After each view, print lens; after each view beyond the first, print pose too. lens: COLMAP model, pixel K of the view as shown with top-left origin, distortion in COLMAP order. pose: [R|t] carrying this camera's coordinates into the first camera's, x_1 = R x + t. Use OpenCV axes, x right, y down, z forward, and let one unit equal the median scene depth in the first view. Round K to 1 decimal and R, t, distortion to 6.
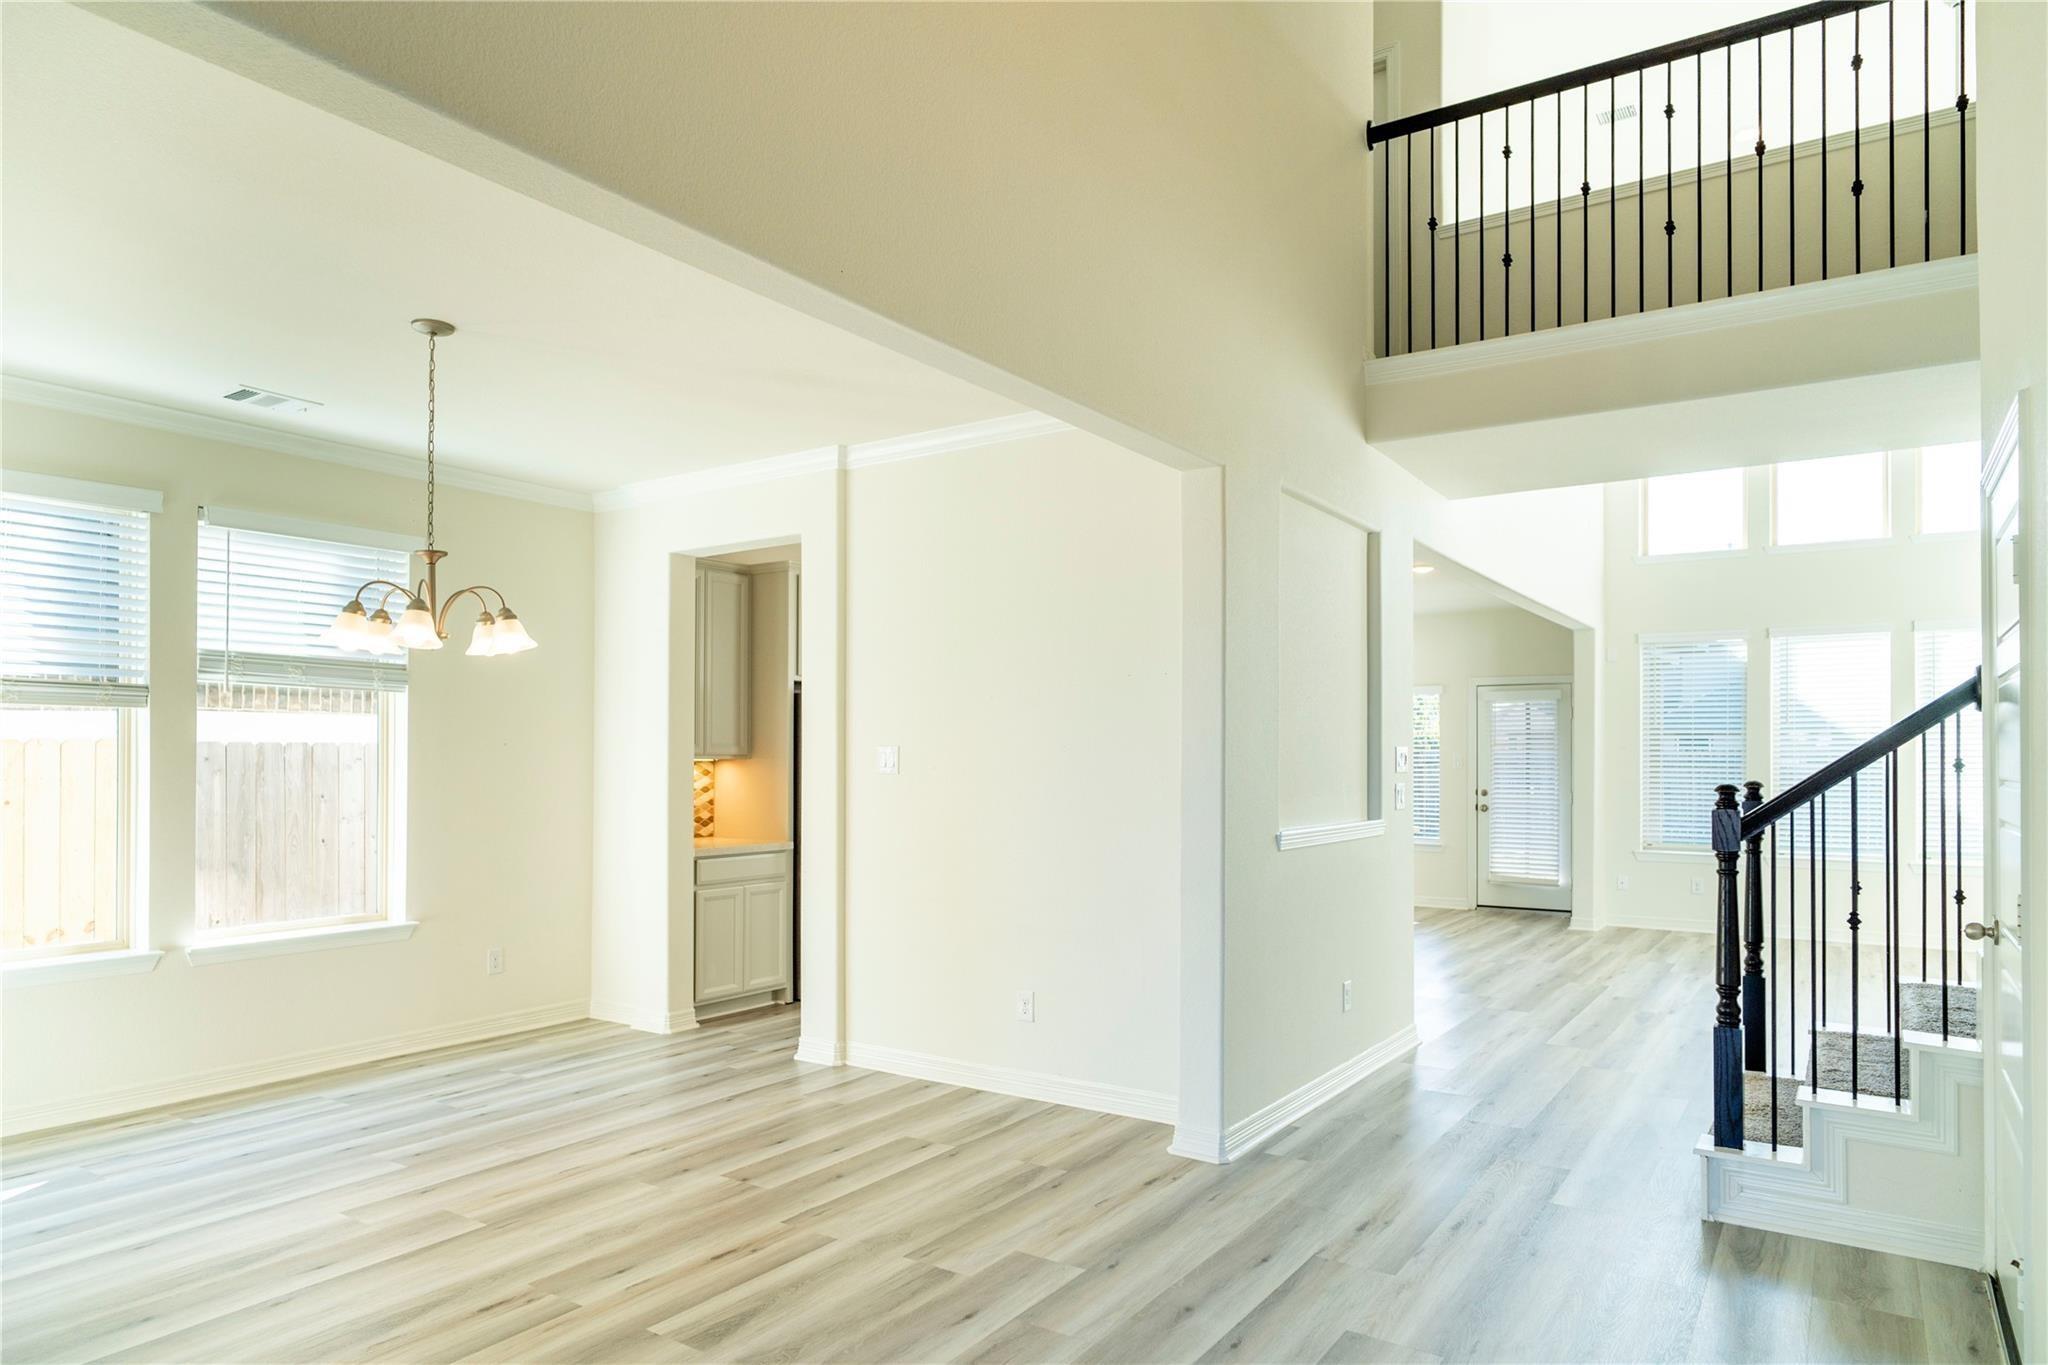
lens RADIAL K [[1341.8, 0, 1022.3], [0, 1341.8, 740.8], [0, 0, 1]] dist [0.018312, 0.000566]
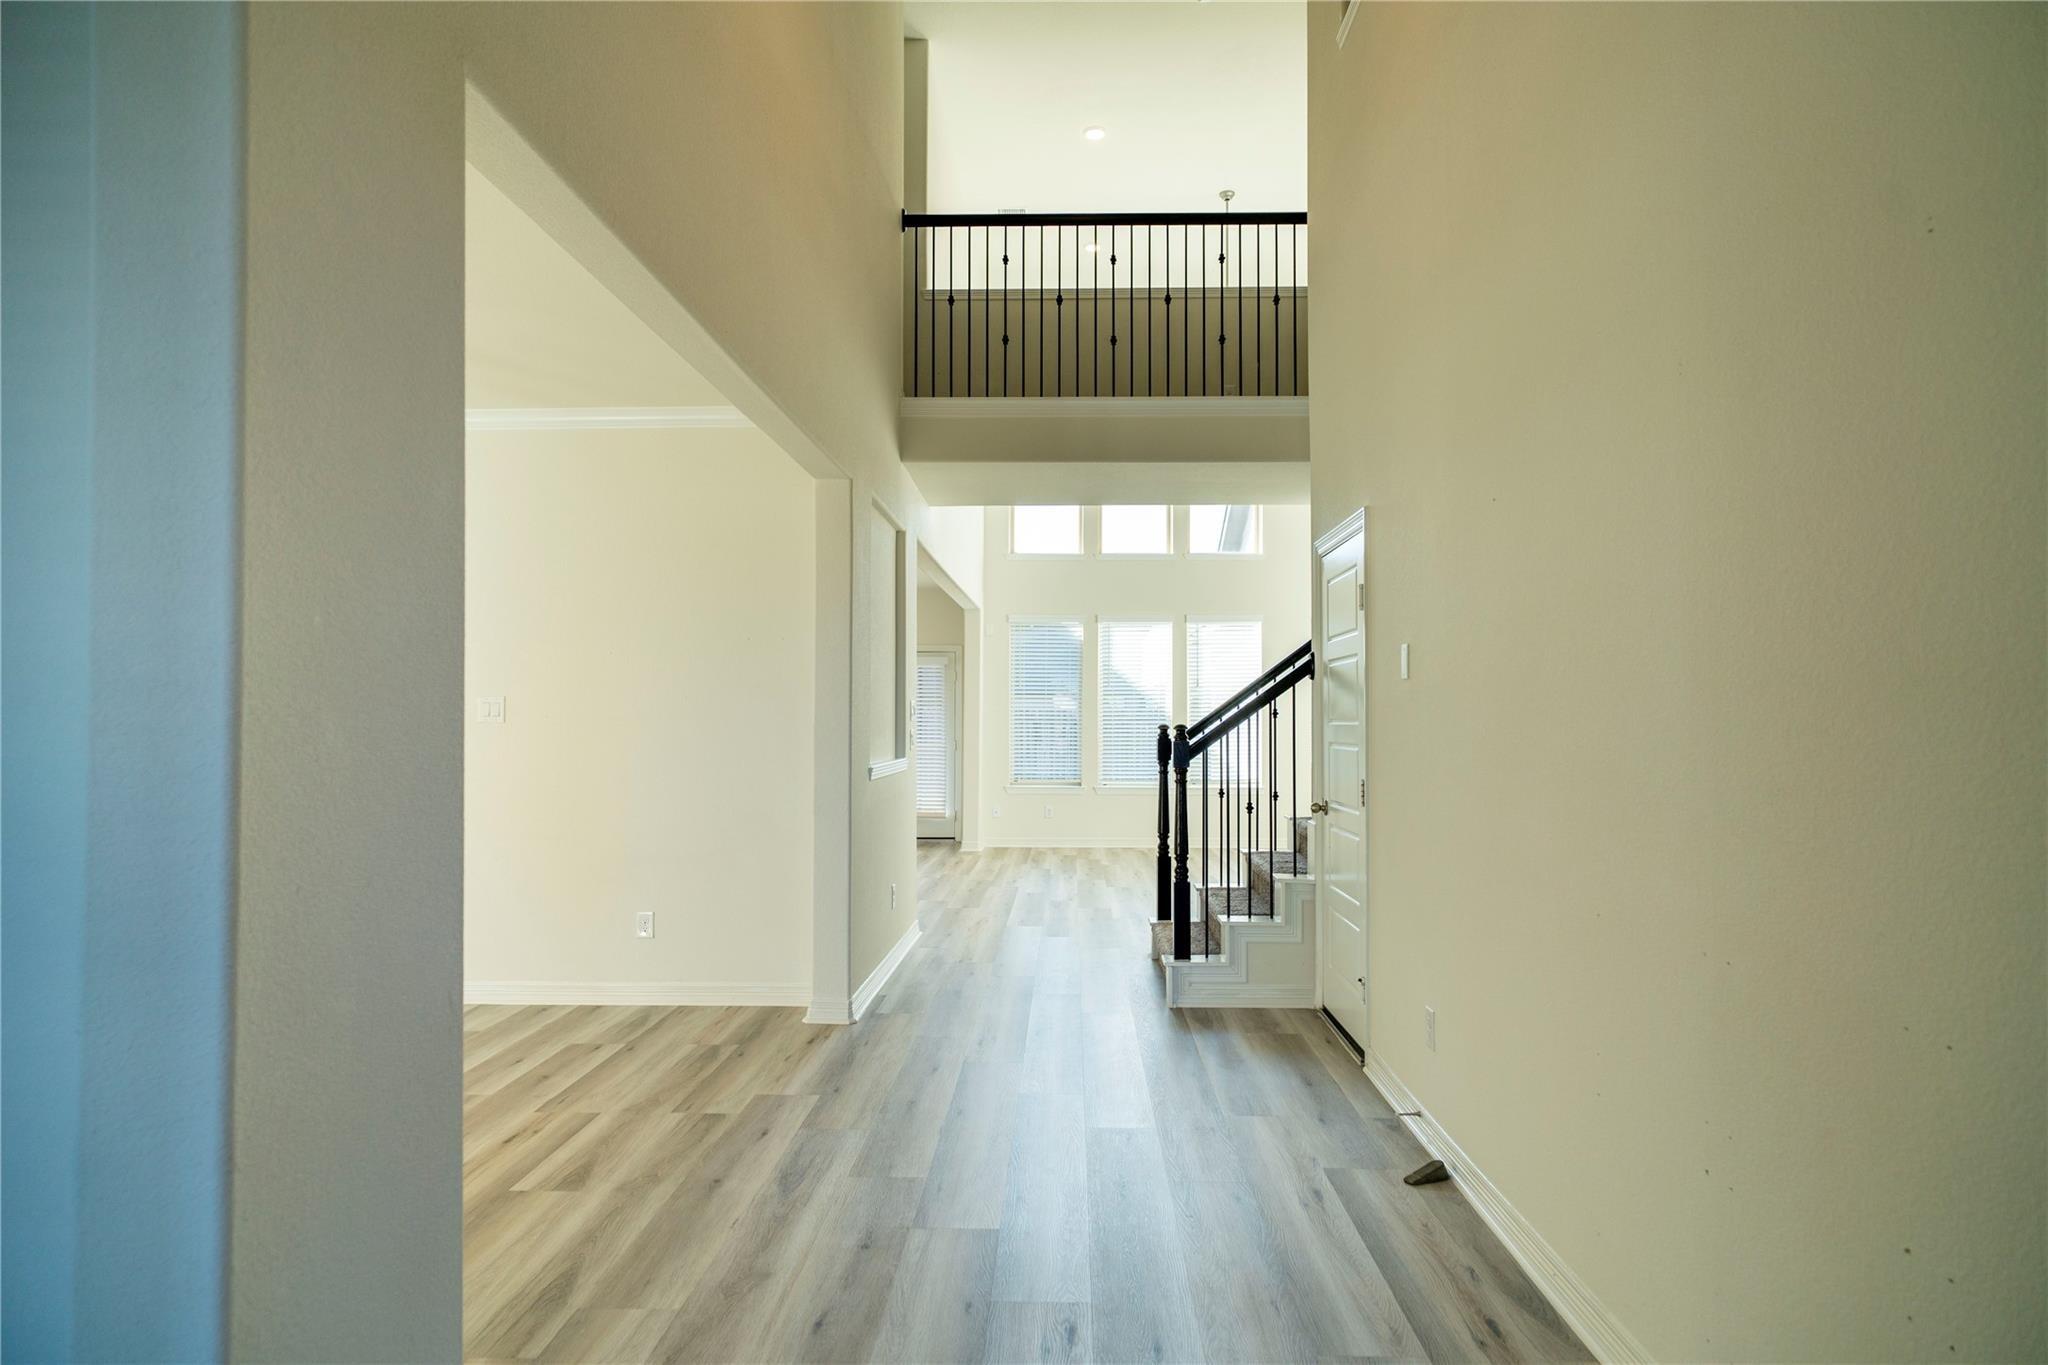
lens RADIAL K [[1341.8, 0, 1022.3], [0, 1341.8, 740.8], [0, 0, 1]] dist [0.018312, 0.000566]
pose [[0.845236, -0.015021, 0.534182, -0.392452], [0.004285, 0.999763, 0.021334, 0.017829], [-0.534376, -0.015743, 0.845100, -0.166148]]
